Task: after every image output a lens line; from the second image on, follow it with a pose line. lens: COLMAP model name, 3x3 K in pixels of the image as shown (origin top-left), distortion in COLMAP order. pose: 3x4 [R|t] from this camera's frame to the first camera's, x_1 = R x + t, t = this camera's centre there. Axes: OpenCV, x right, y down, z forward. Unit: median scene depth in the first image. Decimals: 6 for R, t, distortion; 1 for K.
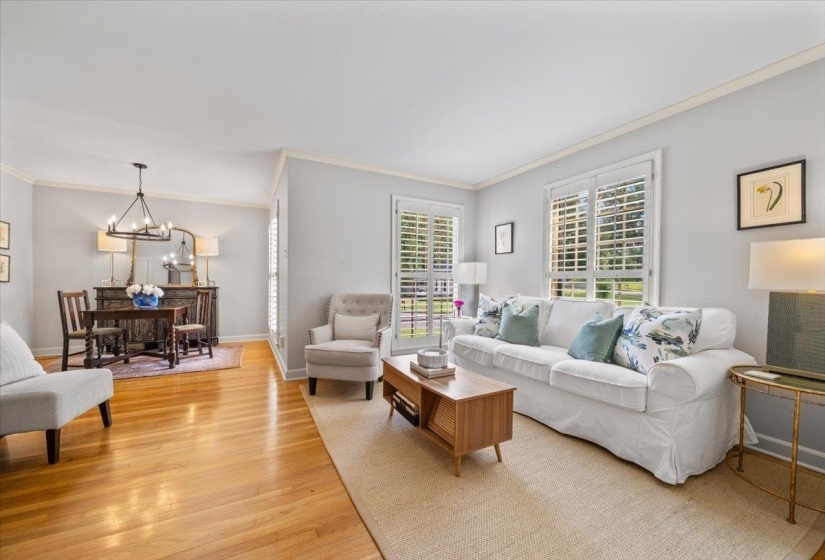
lens RADIAL K [[314.6, 0, 409.3], [0, 314.6, 288.3], [0, 0, 1]] dist [-0.004106, -0.000469]
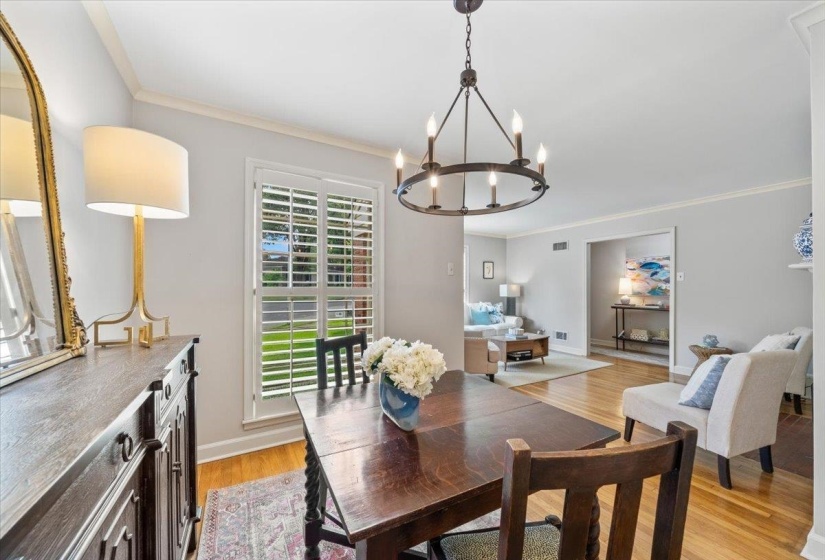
lens RADIAL K [[300.0, 0, 410.7], [0, 300.0, 286.3], [0, 0, 1]] dist [-0.003177, -0.000060]
pose [[-0.030014, -0.000936, 0.999549, -1.416954], [0.013196, 0.999912, 0.001332, -0.078606], [-0.999462, 0.013230, -0.029999, 1.265677]]
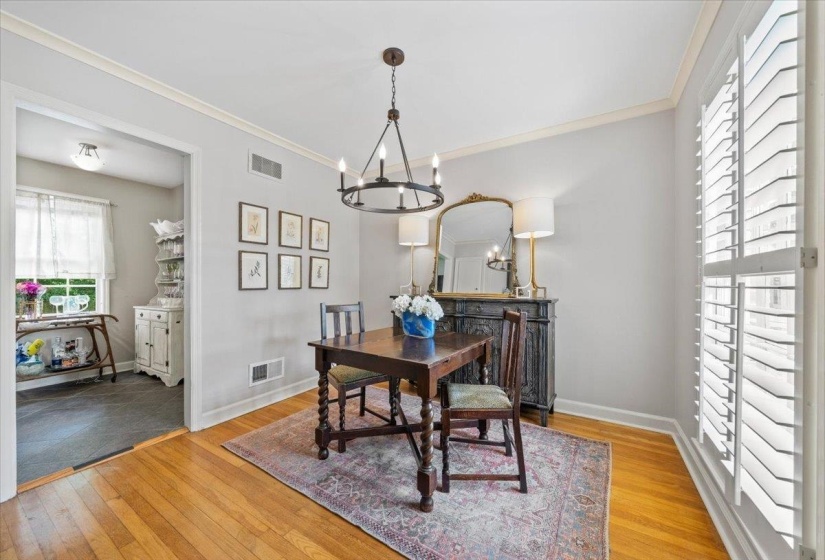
lens RADIAL K [[300.0, 0, 410.4], [0, 300.0, 282.5], [0, 0, 1]] dist [-0.003177, -0.000060]
pose [[0.500298, -0.006883, -0.865826, -0.510386], [-0.013031, 0.999795, -0.015478, -0.032441], [0.865755, 0.019026, 0.500106, 0.925199]]
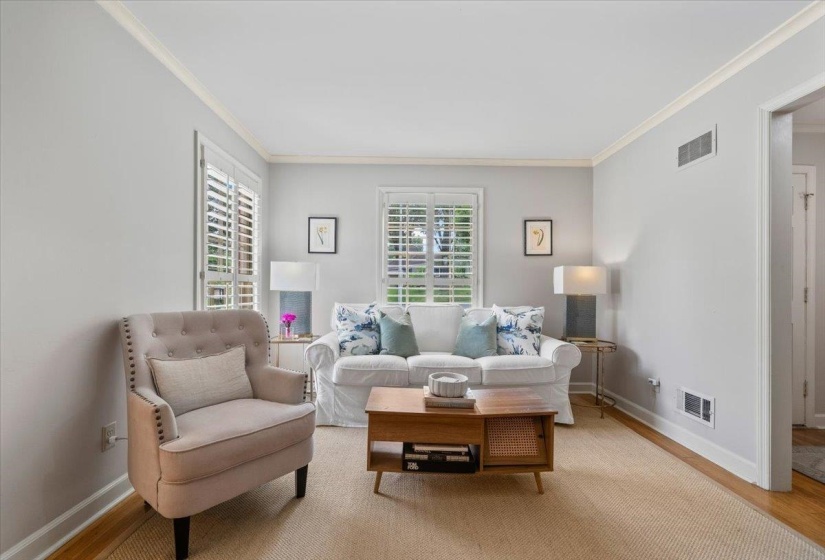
lens RADIAL K [[362.3, 0, 410.5], [0, 362.3, 289.1], [0, 0, 1]] dist [-0.003814, 0.000324]
pose [[0.456936, -0.003527, 0.889493, -0.552601], [0.013551, 0.999904, -0.002996, -0.014328], [-0.889396, 0.013422, 0.456940, 0.463730]]
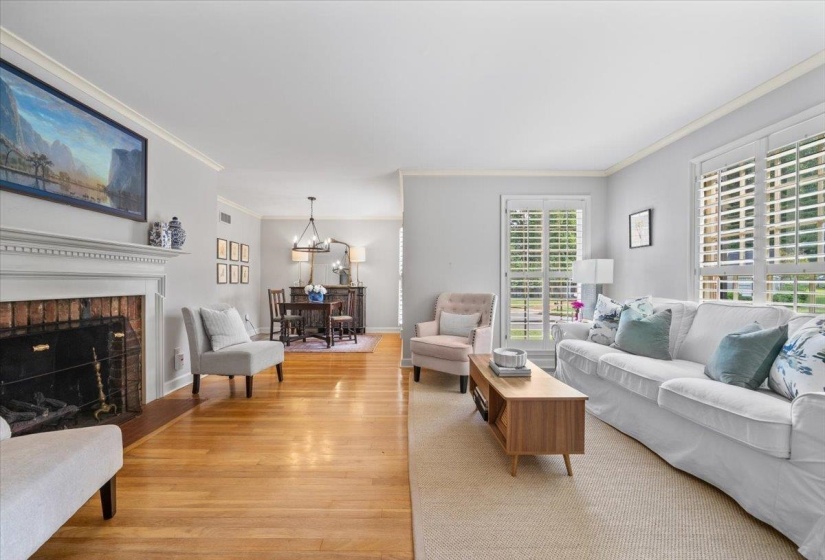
lens RADIAL K [[314.6, 0, 407.1], [0, 314.6, 283.3], [0, 0, 1]] dist [-0.004106, -0.000469]
pose [[0.886222, -0.004440, -0.463239, 0.174978], [-0.003283, 0.999869, -0.015864, 0.001680], [0.463248, 0.015580, 0.886092, -0.028314]]
